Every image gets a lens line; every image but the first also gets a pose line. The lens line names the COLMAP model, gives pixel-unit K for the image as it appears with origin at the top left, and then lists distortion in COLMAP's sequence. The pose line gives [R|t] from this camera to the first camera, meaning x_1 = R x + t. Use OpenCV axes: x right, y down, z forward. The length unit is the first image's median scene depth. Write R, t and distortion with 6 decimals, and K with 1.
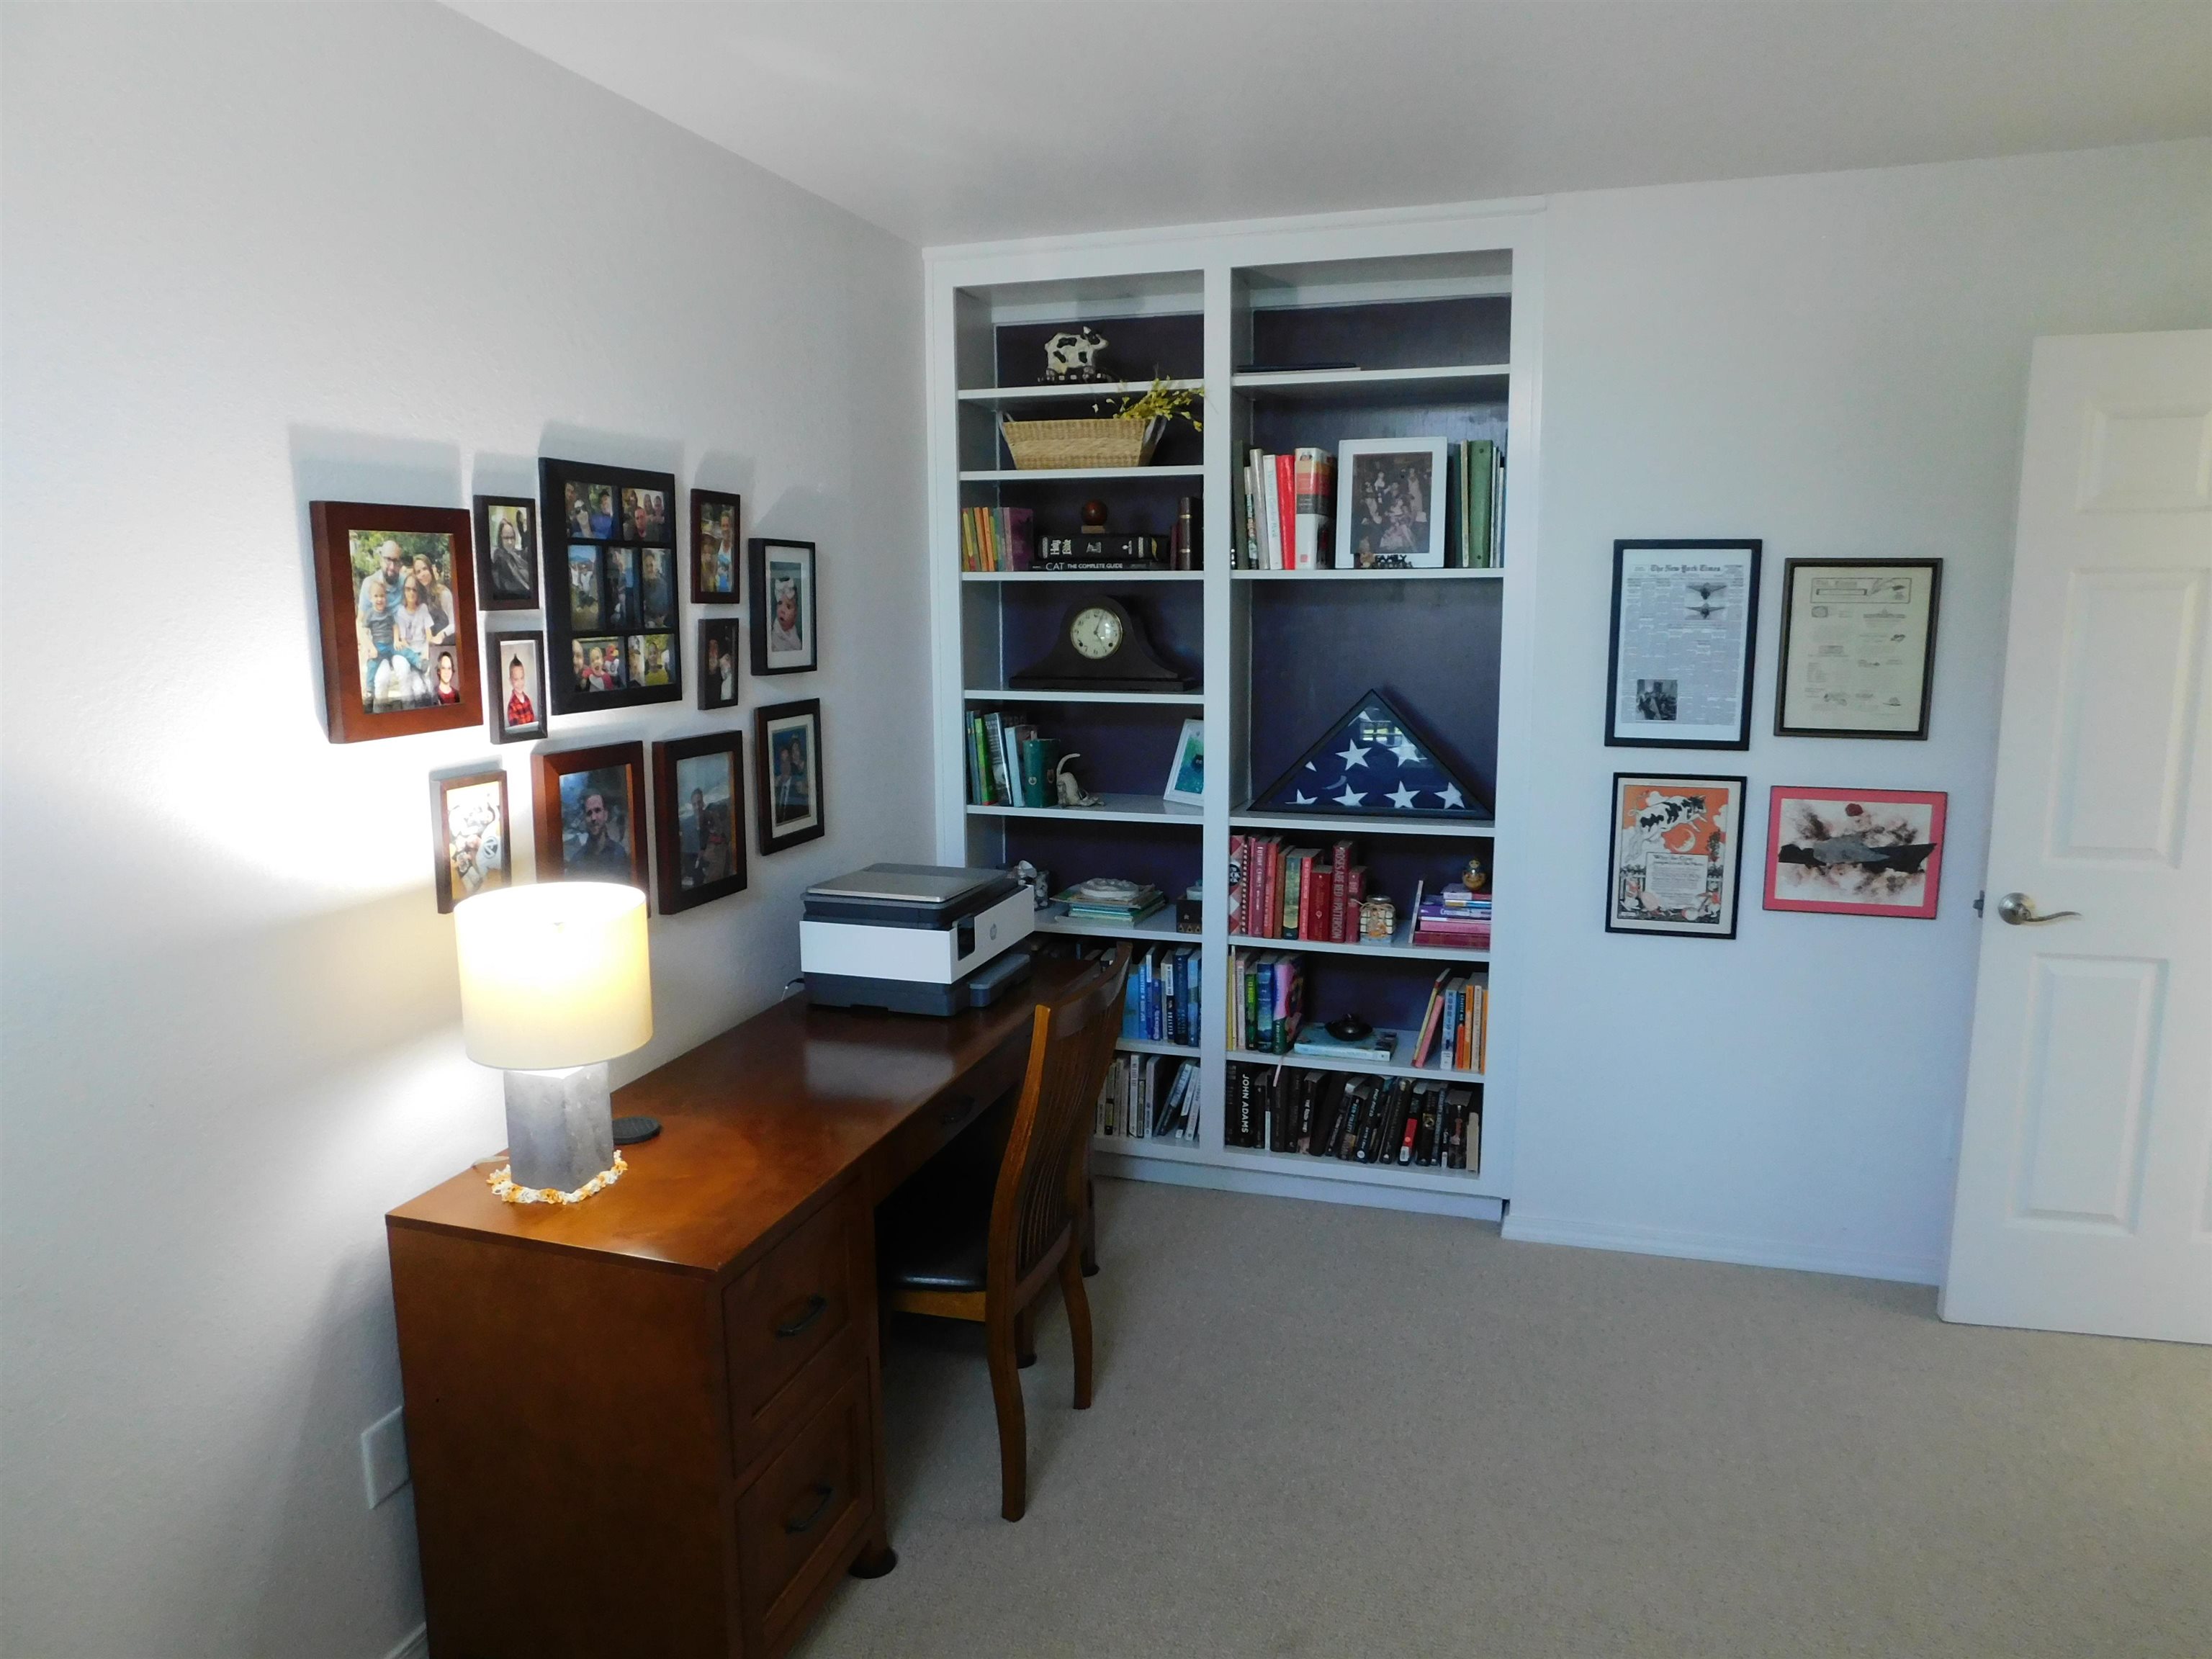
lens RADIAL K [[1461.7, 0, 1106.2], [0, 1461.7, 829.6], [0, 0, 1]] dist [-0.064212, 0.047225]
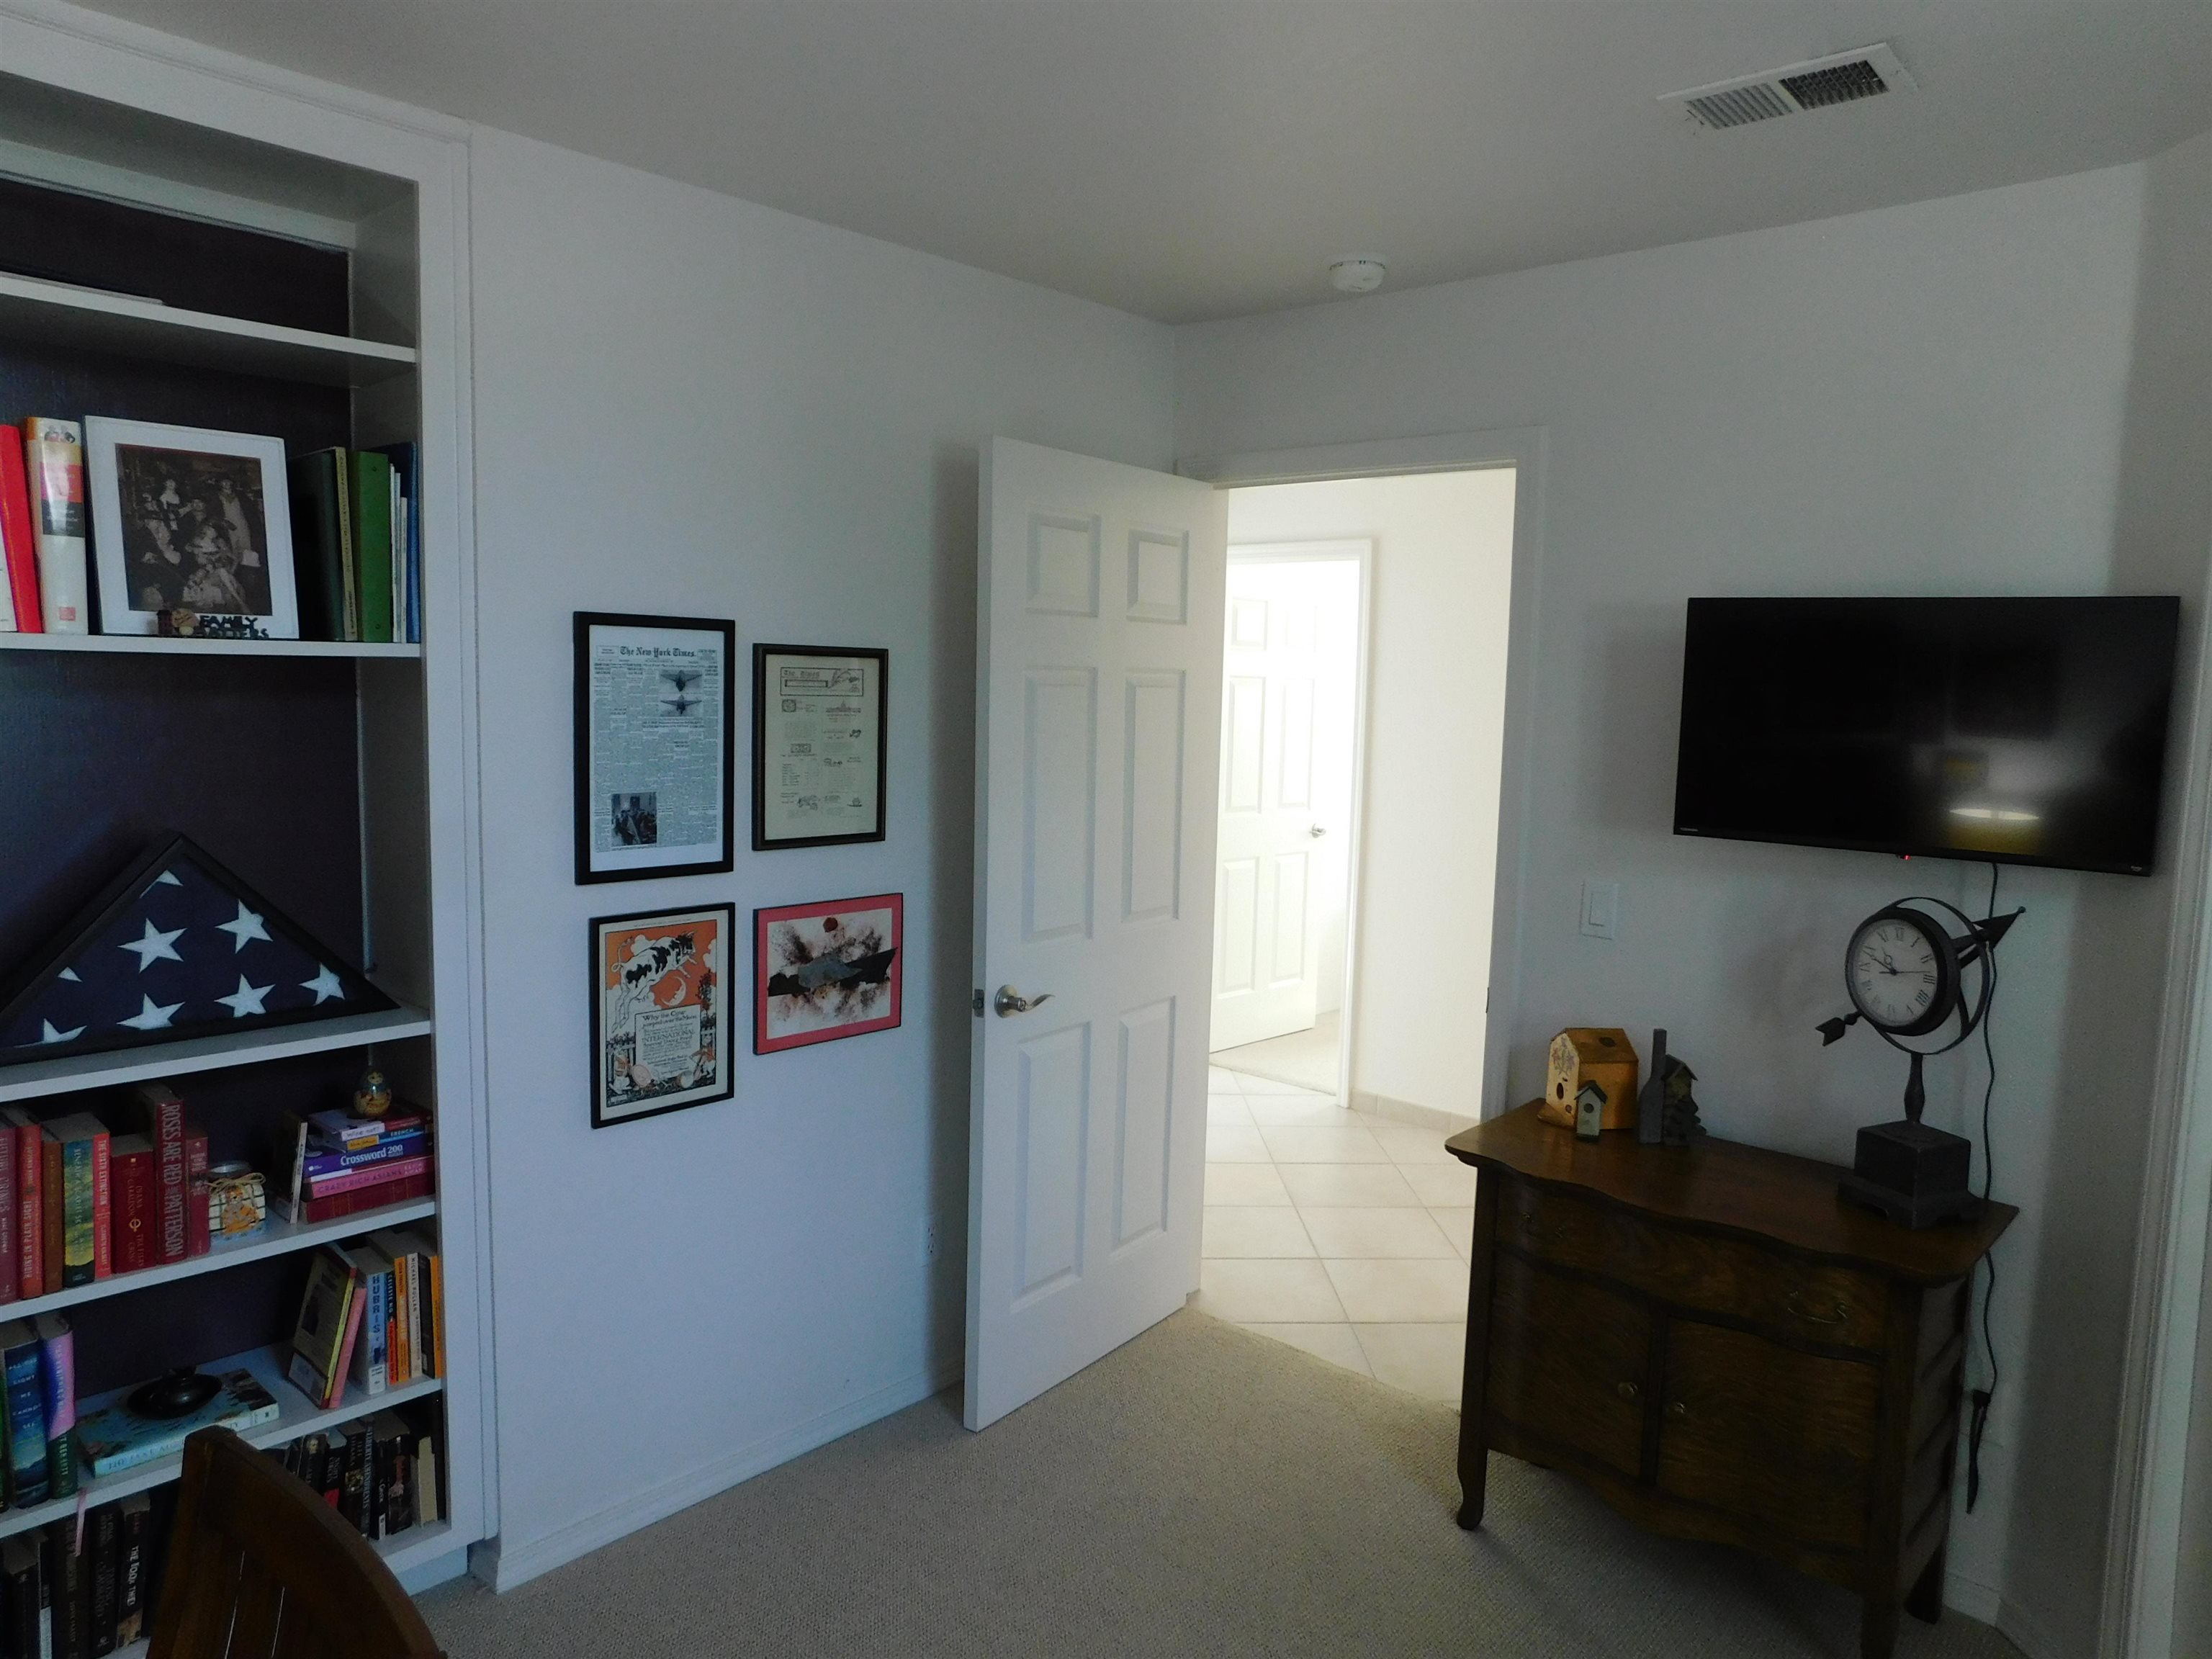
lens RADIAL K [[1461.7, 0, 1128.0], [0, 1461.7, 825.1], [0, 0, 1]] dist [-0.064212, 0.047225]
pose [[0.411308, -0.075527, 0.908362, -0.241525], [0.121574, 0.992203, 0.027449, -0.082746], [-0.903352, 0.099143, 0.417283, 0.477193]]
